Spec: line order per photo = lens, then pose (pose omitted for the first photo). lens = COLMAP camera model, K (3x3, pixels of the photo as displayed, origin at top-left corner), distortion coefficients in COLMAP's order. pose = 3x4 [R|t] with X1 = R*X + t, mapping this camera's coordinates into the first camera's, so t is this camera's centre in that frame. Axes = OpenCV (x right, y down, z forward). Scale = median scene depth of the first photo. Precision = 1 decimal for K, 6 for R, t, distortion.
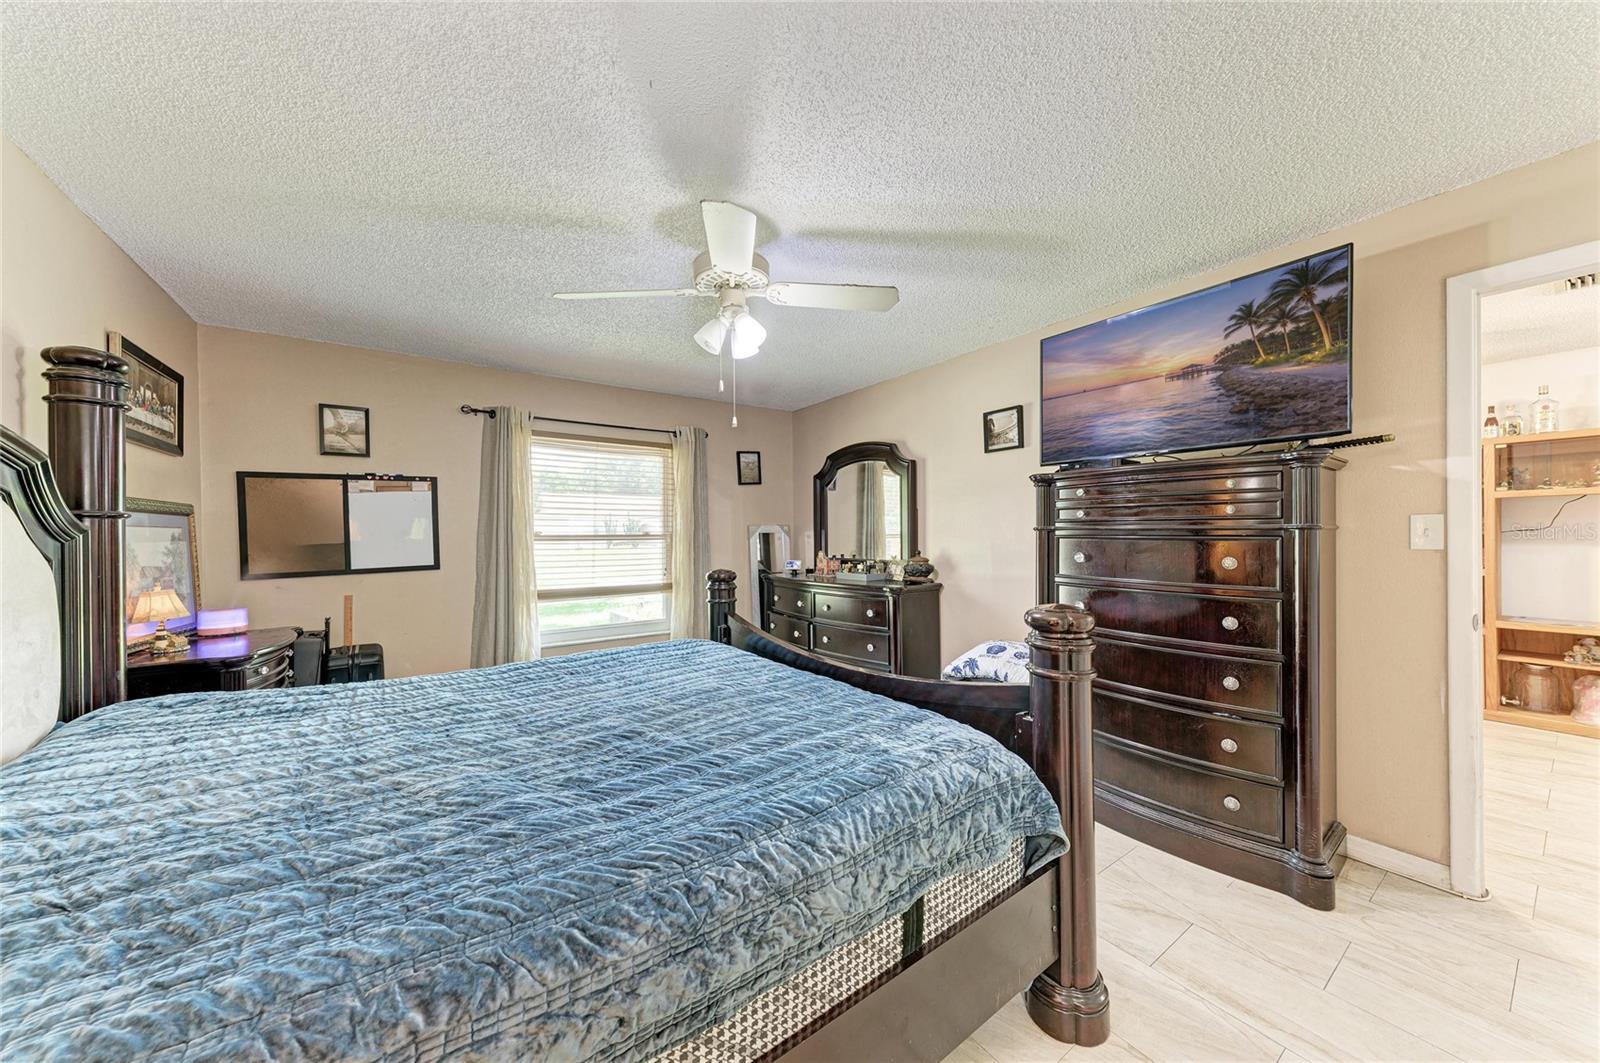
lens RADIAL K [[540.4, 0, 800.9], [0, 540.4, 535.1], [0, 0, 1]] dist [0.019755, -0.004965]
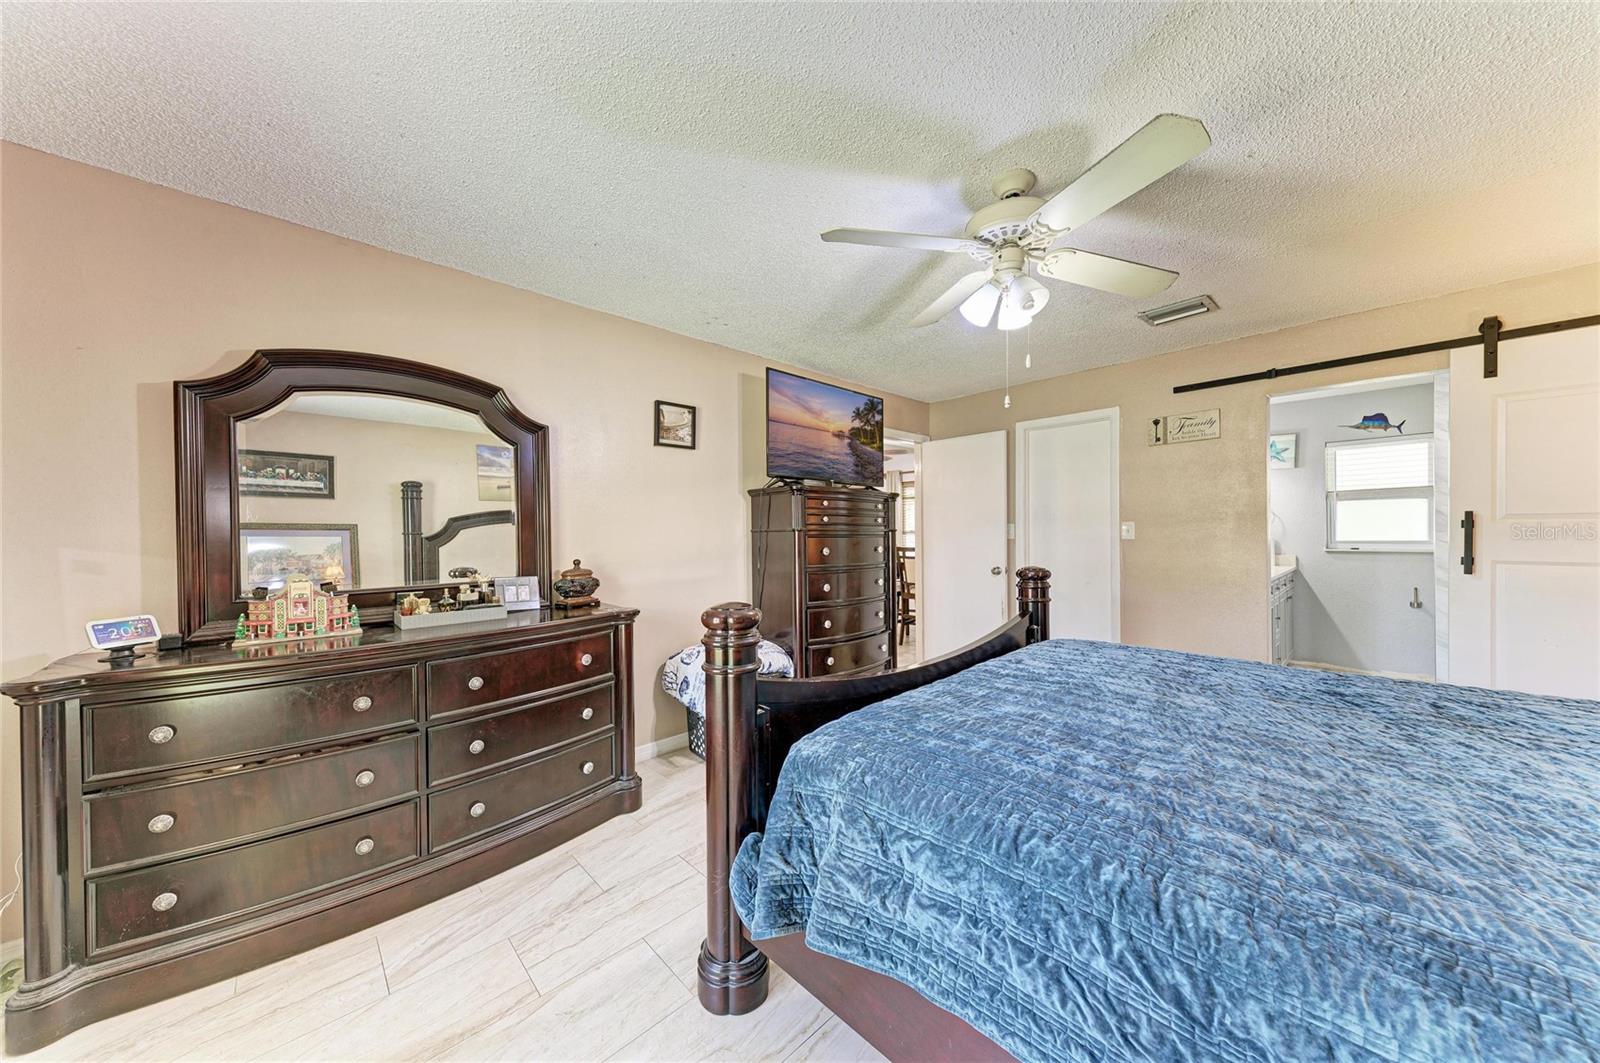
lens RADIAL K [[559.5, 0, 816.4], [0, 559.5, 537.7], [0, 0, 1]] dist [0.002487, 0.000118]
pose [[-0.179455, 0.001196, 0.983766, -0.609809], [0.016927, 0.999855, 0.001872, 0.000864], [-0.983621, 0.016989, -0.179449, 0.922690]]
